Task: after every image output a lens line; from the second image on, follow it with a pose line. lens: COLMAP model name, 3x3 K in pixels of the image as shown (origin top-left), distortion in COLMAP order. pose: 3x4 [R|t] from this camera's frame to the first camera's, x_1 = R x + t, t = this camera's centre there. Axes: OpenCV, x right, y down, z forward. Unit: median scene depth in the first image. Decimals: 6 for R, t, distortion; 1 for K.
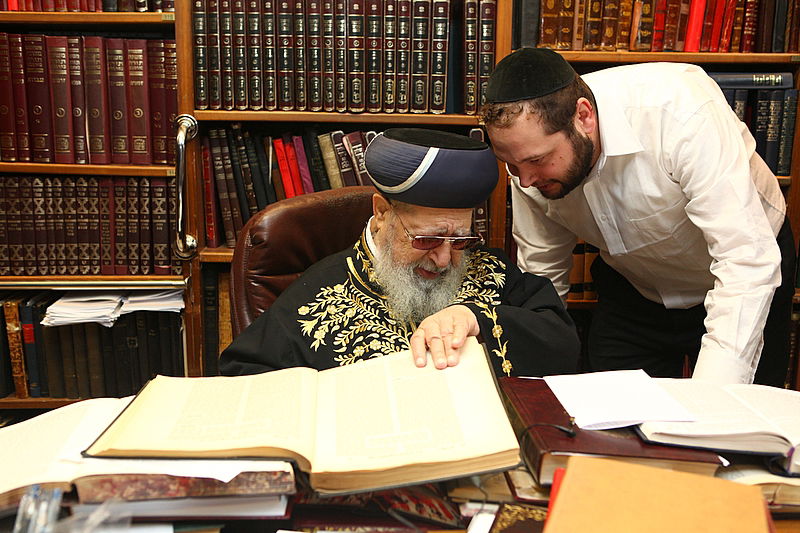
lens RADIAL K [[842.8, 0, 400.7], [0, 842.8, 261.7], [0, 0, 1]] dist [-0.041033, 0.000000]
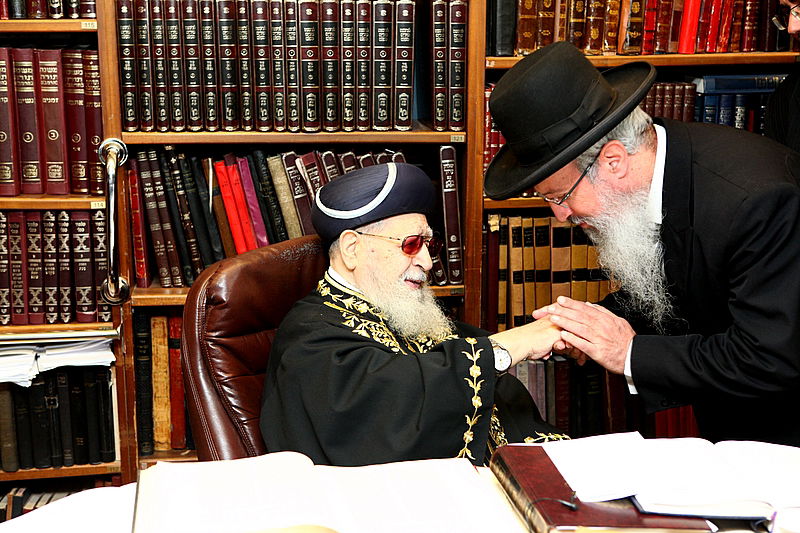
lens RADIAL K [[1201.8, 0, 401.2], [0, 1201.8, 259.4], [0, 0, 1]] dist [0.047533, 0.000000]
pose [[0.995820, -0.027988, 0.086940, -0.071251], [0.025063, 0.999088, 0.034559, -0.085040], [-0.087828, -0.032235, 0.995614, -0.255765]]
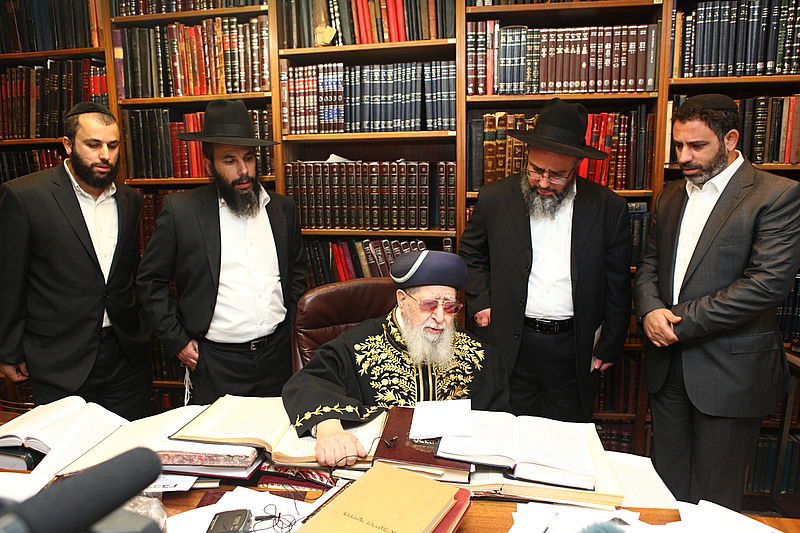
lens RADIAL K [[560.9, 0, 398.1], [0, 560.9, 264.6], [0, 0, 1]] dist [-0.081594, 0.045973]
pose [[0.980458, 0.007927, -0.196567, 0.216902], [-0.010715, 0.999856, -0.013123, -0.091010], [0.196434, 0.014973, 0.980403, -0.114157]]
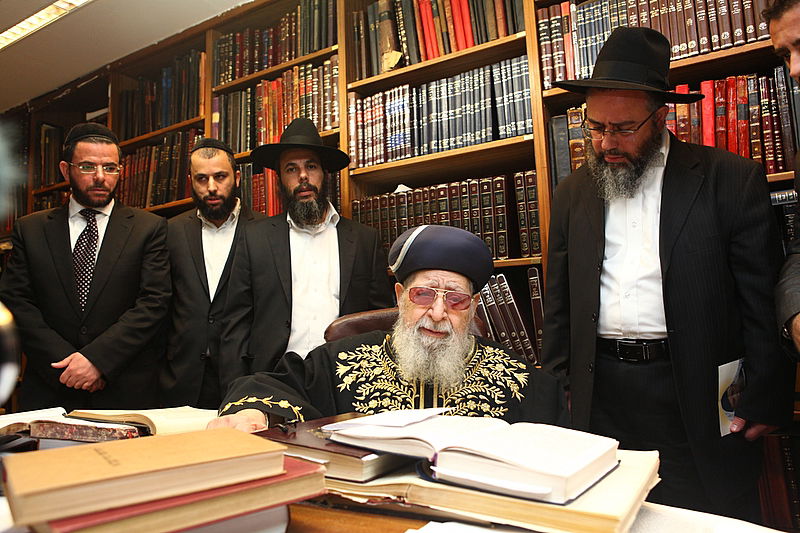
lens RADIAL K [[606.5, 0, 392.2], [0, 606.5, 260.0], [0, 0, 1]] dist [-0.081166, 0.065726]
pose [[0.832132, -0.105442, -0.544462, 0.422739], [-0.055811, 0.960853, -0.271381, 0.095888], [0.551763, 0.256212, 0.793671, 0.142005]]
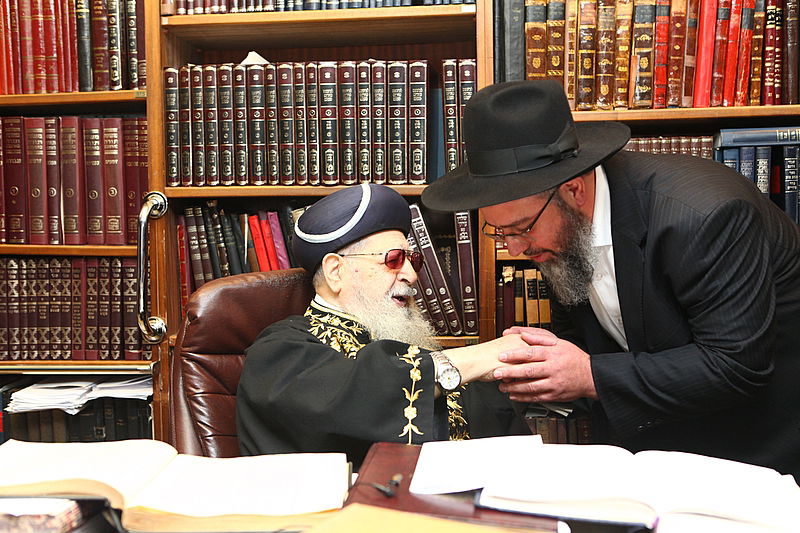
lens RADIAL K [[921.7, 0, 396.2], [0, 921.7, 254.6], [0, 0, 1]] dist [-0.033356, 0.000000]
pose [[0.988283, -0.017784, -0.151594, 0.173348], [-0.004296, 0.989554, -0.144096, 0.047095], [0.152573, 0.143059, 0.977883, 0.017236]]
